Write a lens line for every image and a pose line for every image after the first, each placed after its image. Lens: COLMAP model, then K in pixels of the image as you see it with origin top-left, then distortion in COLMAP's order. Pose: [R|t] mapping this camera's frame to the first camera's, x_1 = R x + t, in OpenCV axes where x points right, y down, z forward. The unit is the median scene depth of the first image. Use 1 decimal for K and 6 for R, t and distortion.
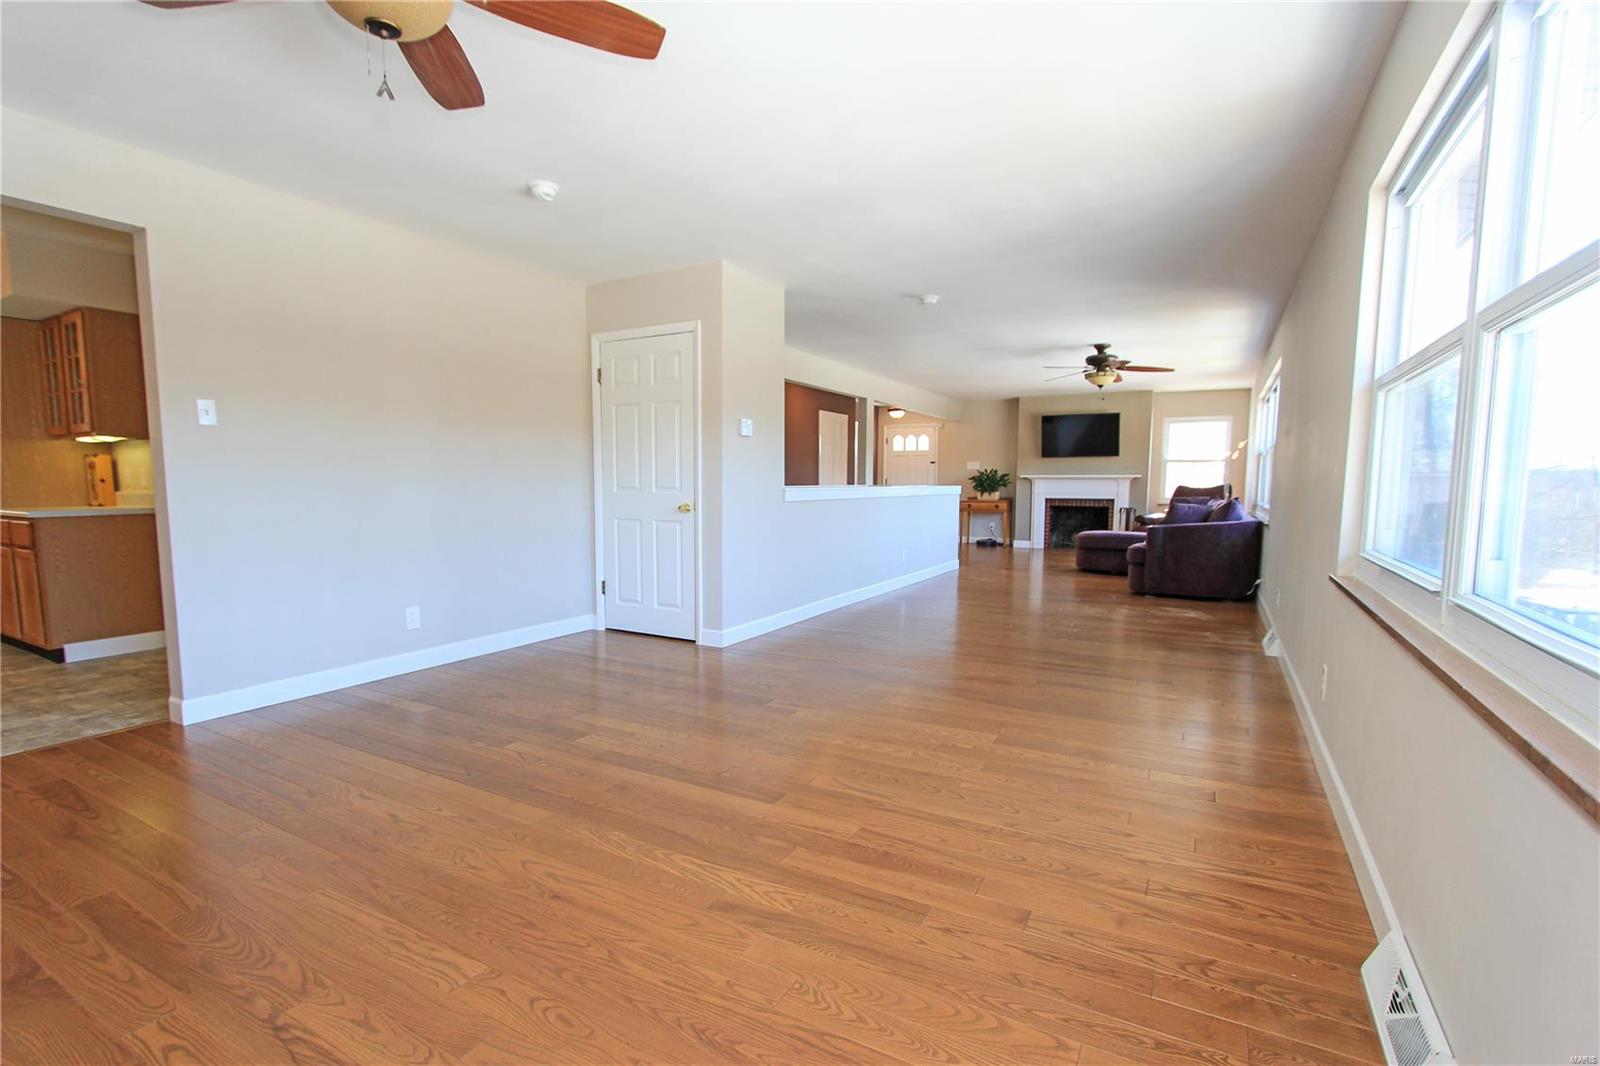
lens RADIAL K [[730.4, 0, 785.9], [0, 730.4, 560.1], [0, 0, 1]] dist [-0.019872, 0.002649]
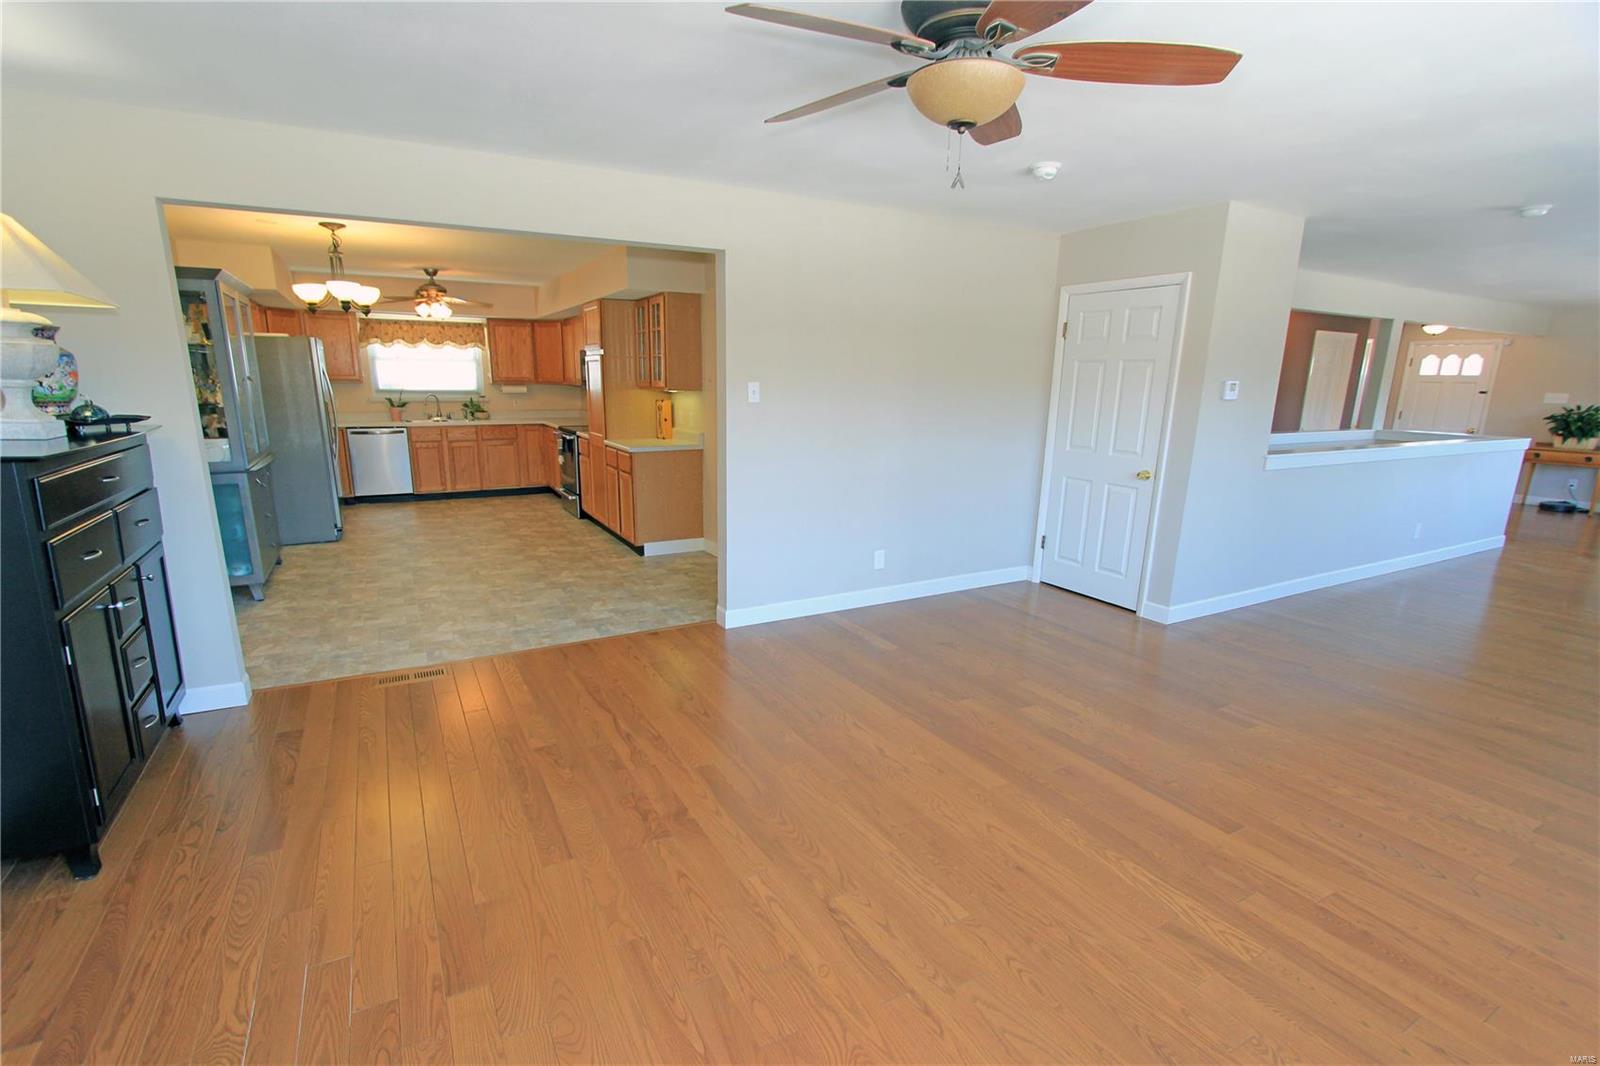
lens RADIAL K [[730.4, 0, 781.2], [0, 730.4, 560.1], [0, 0, 1]] dist [-0.019872, 0.002649]
pose [[0.850491, 0.135541, -0.508227, -0.060224], [-0.067274, 0.986323, 0.150467, -0.100398], [0.521670, -0.093780, 0.847977, -0.087962]]
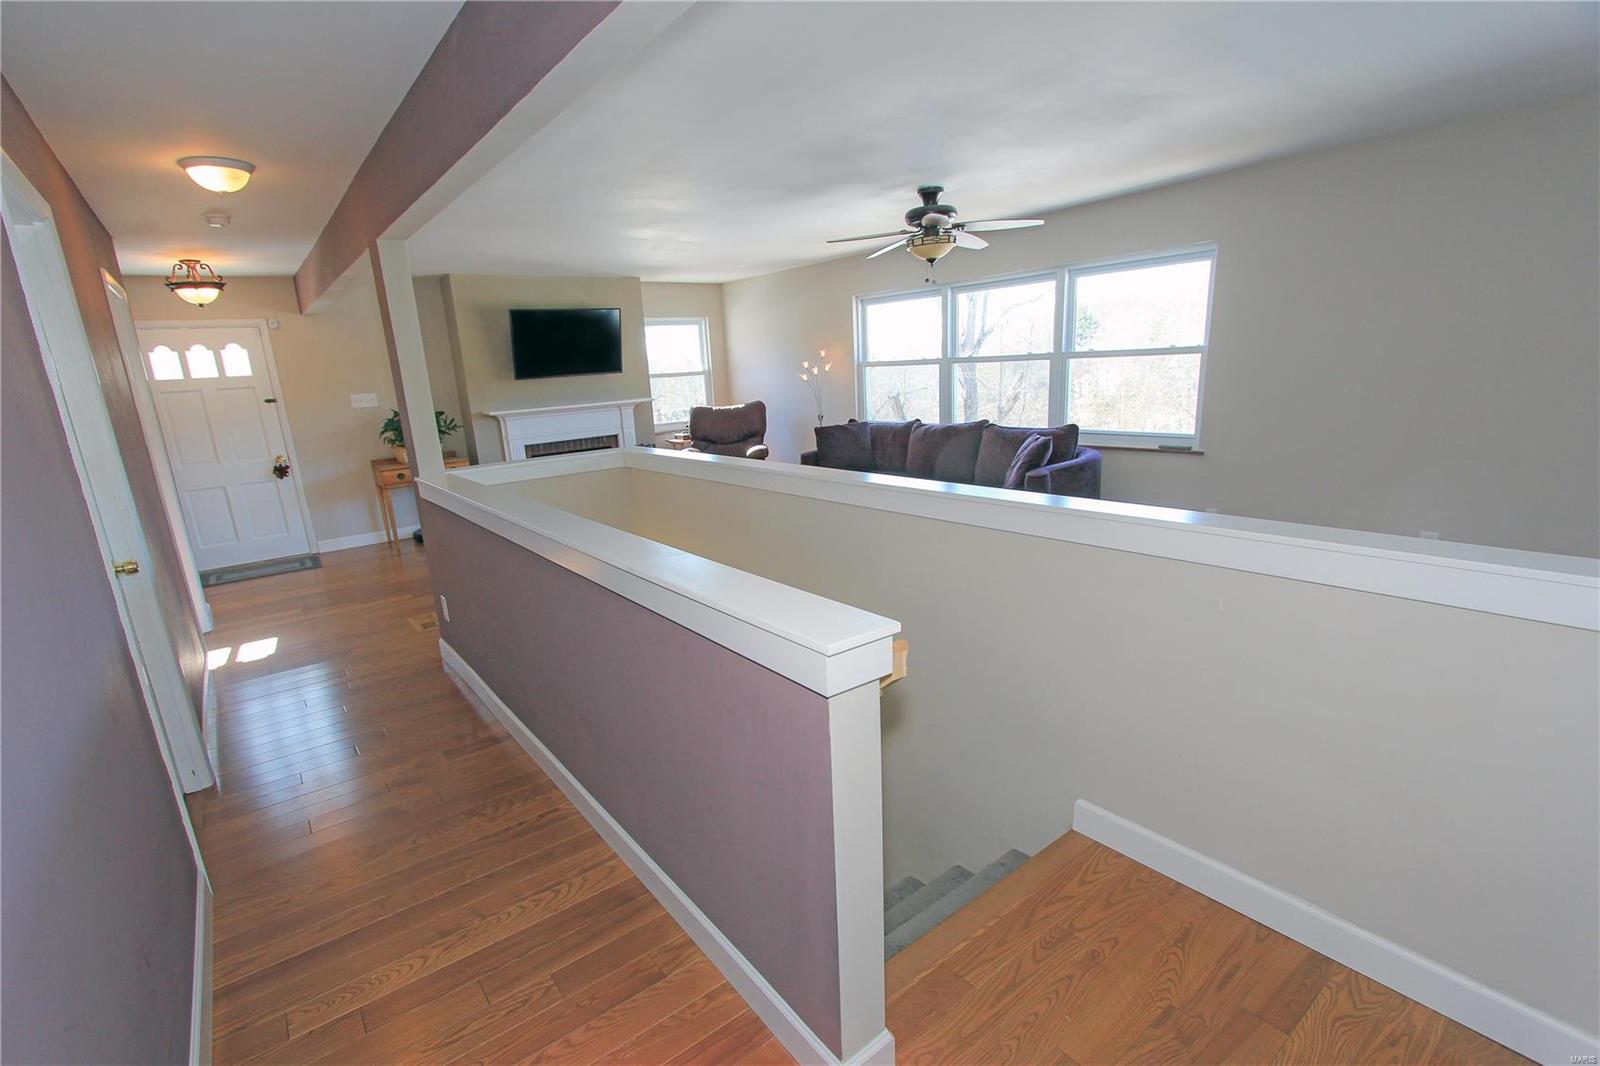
lens RADIAL K [[730.4, 0, 782.2], [0, 730.4, 563.9], [0, 0, 1]] dist [-0.019872, 0.002649]
pose [[0.384811, -0.269848, 0.882668, -0.496490], [0.155671, 0.961583, 0.226107, -0.329932], [-0.909773, 0.050397, 0.412036, 1.912701]]
